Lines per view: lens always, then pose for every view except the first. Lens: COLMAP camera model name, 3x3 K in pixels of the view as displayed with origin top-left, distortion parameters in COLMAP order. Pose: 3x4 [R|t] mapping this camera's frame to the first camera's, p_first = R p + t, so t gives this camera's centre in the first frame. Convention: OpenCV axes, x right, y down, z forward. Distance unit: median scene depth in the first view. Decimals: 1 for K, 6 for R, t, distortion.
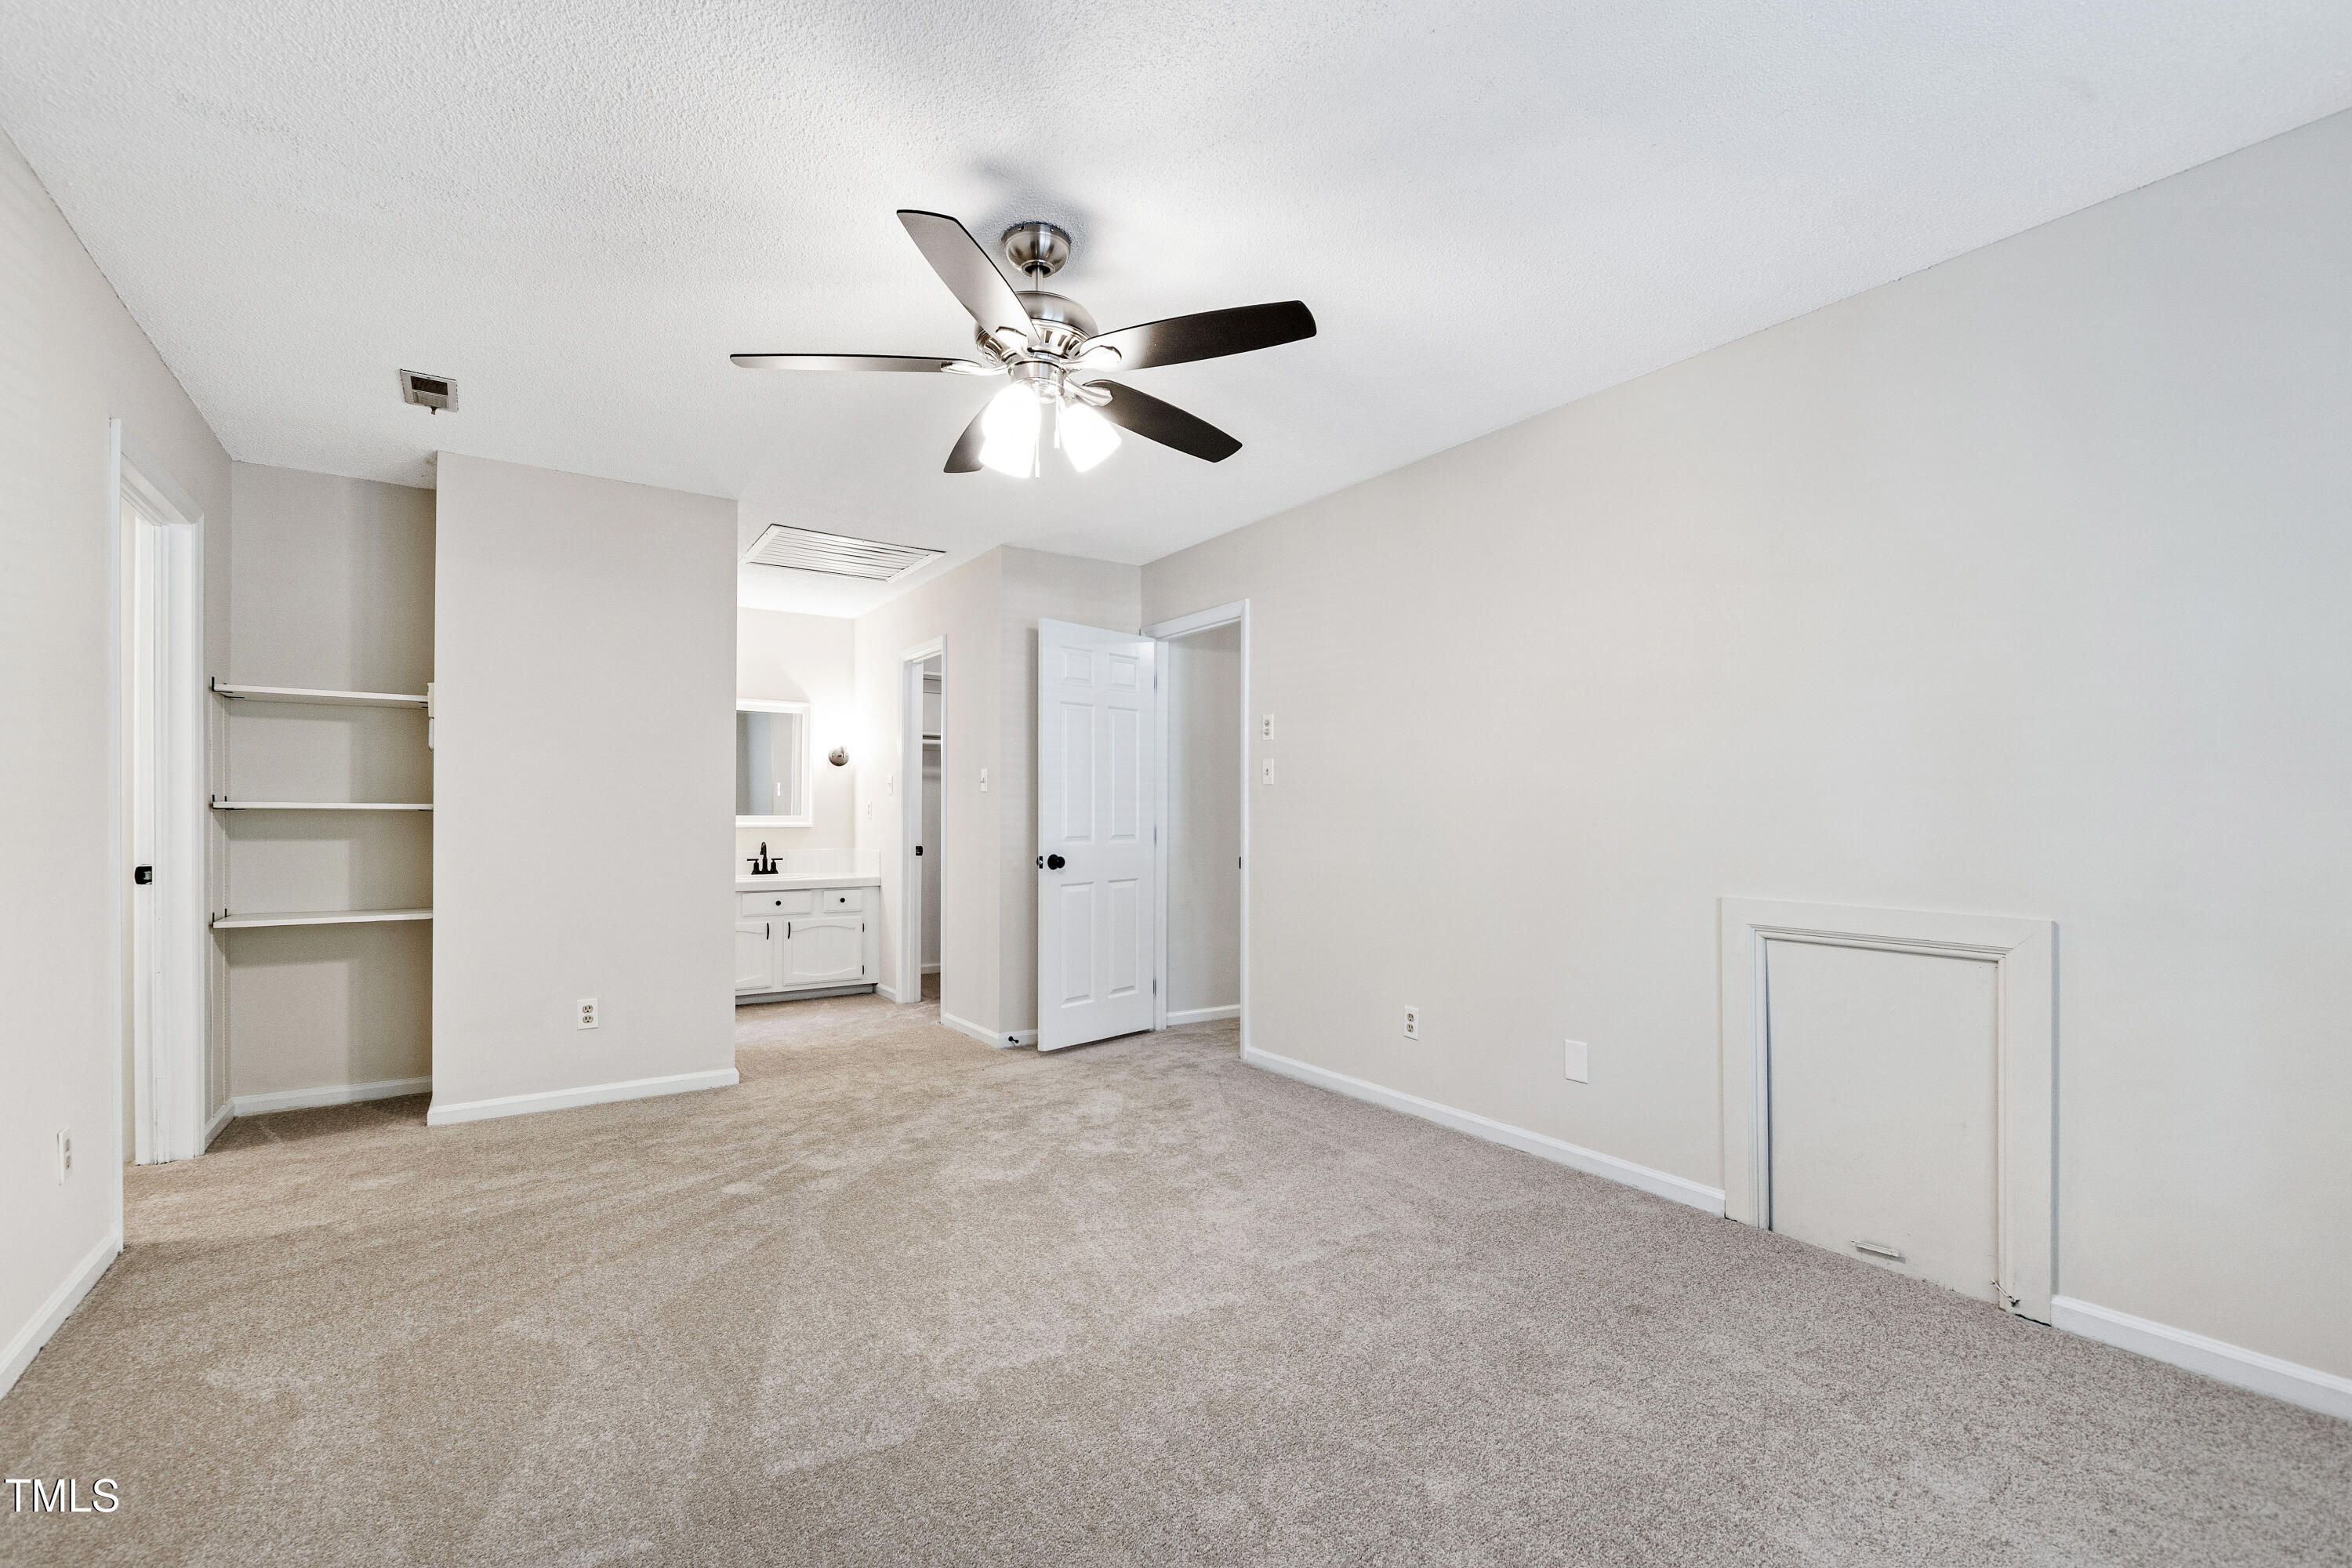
lens RADIAL K [[1032.1, 0, 1177.6], [0, 1032.1, 811.4], [0, 0, 1]] dist [0.011041, -0.000558]
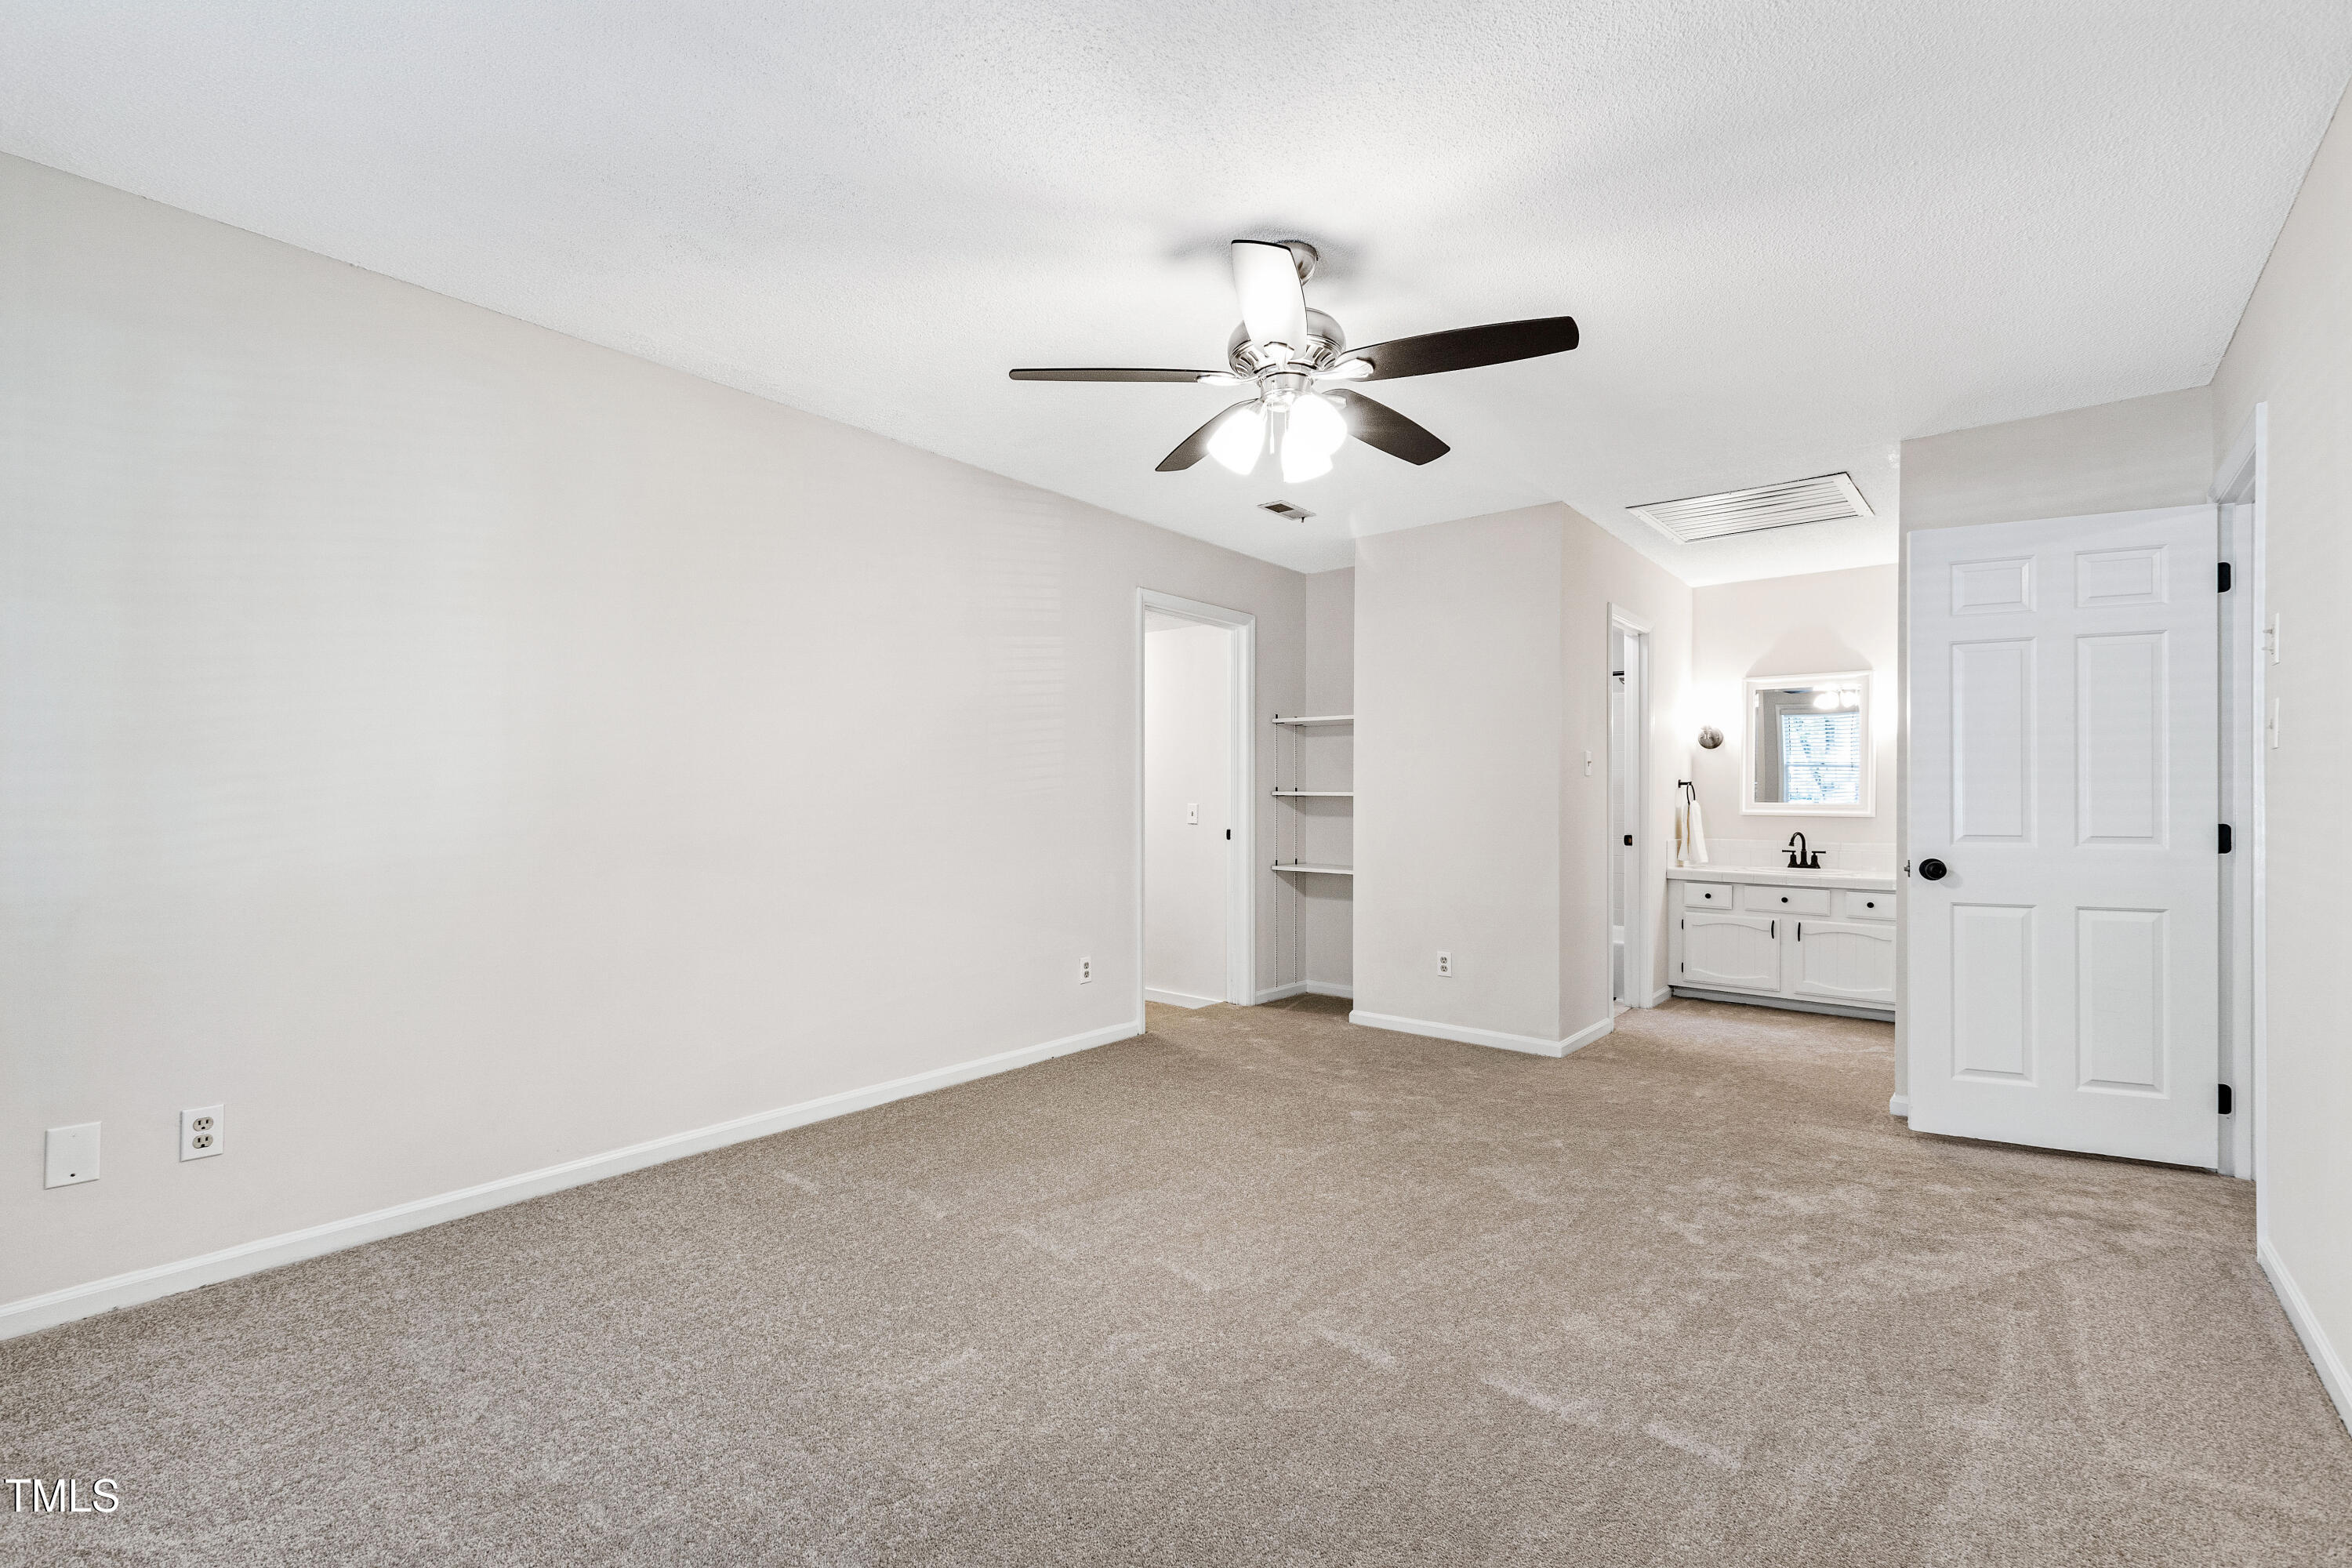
lens RADIAL K [[1032.1, 0, 1177.6], [0, 1032.1, 811.4], [0, 0, 1]] dist [0.011041, -0.000558]
pose [[0.271452, 0.012253, -0.962374, 0.476818], [-0.001037, 0.999922, 0.012439, 0.001374], [0.962451, -0.002379, 0.271444, 0.346716]]
